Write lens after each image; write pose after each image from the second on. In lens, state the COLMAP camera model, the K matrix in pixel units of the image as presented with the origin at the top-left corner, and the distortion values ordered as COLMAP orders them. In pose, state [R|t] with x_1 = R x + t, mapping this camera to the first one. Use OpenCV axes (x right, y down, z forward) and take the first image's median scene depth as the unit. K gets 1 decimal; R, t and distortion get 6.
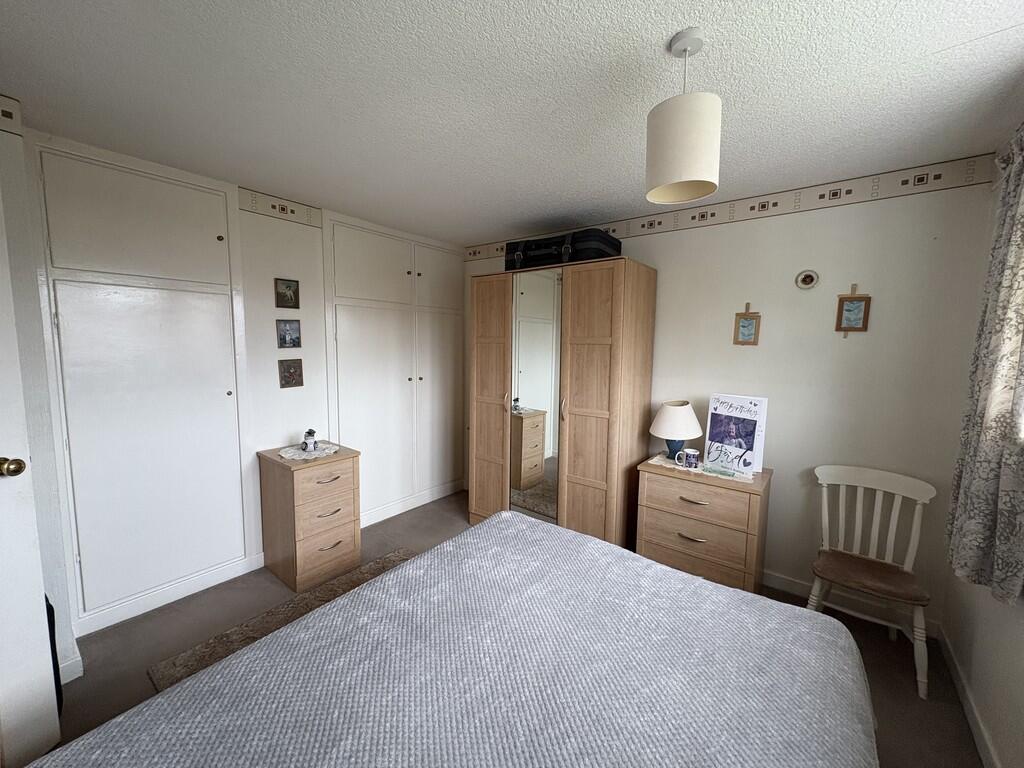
lens RADIAL K [[407.4, 0, 511.5], [0, 407.4, 383.8], [0, 0, 1]] dist [-0.003400, -0.000039]
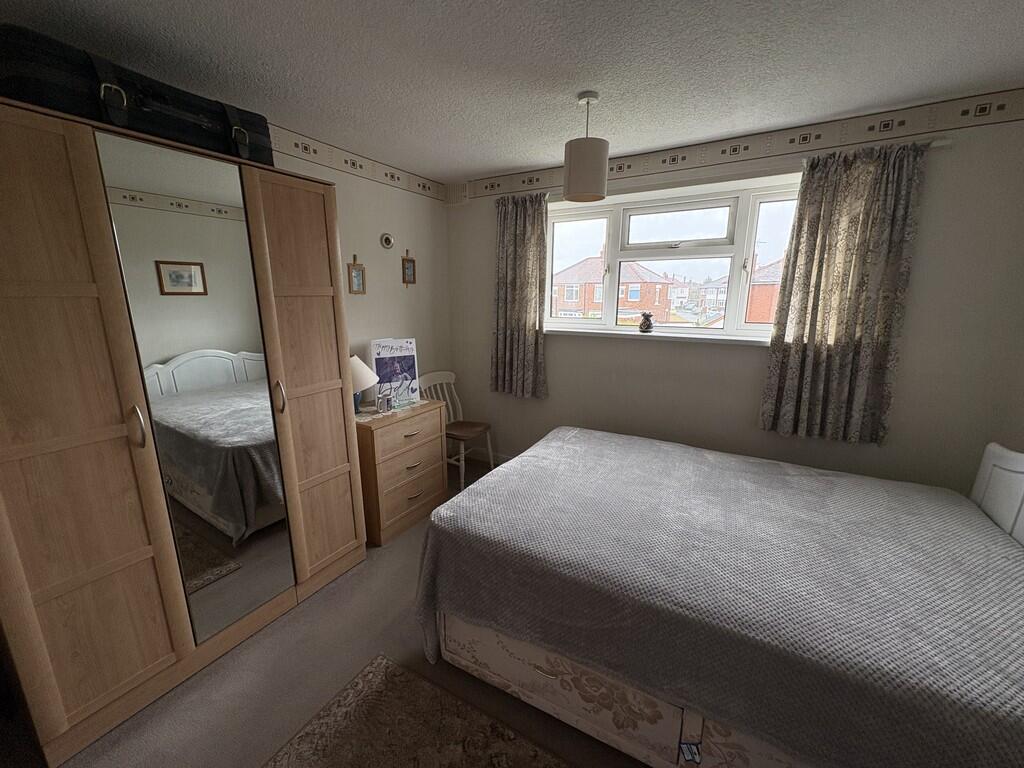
lens RADIAL K [[407.4, 0, 513.3], [0, 407.4, 383.6], [0, 0, 1]] dist [-0.003400, -0.000039]
pose [[-0.133127, -0.225367, 0.965136, -0.645017], [0.094533, 0.966476, 0.238720, -0.091676], [-0.986580, 0.123017, -0.107359, 0.798104]]
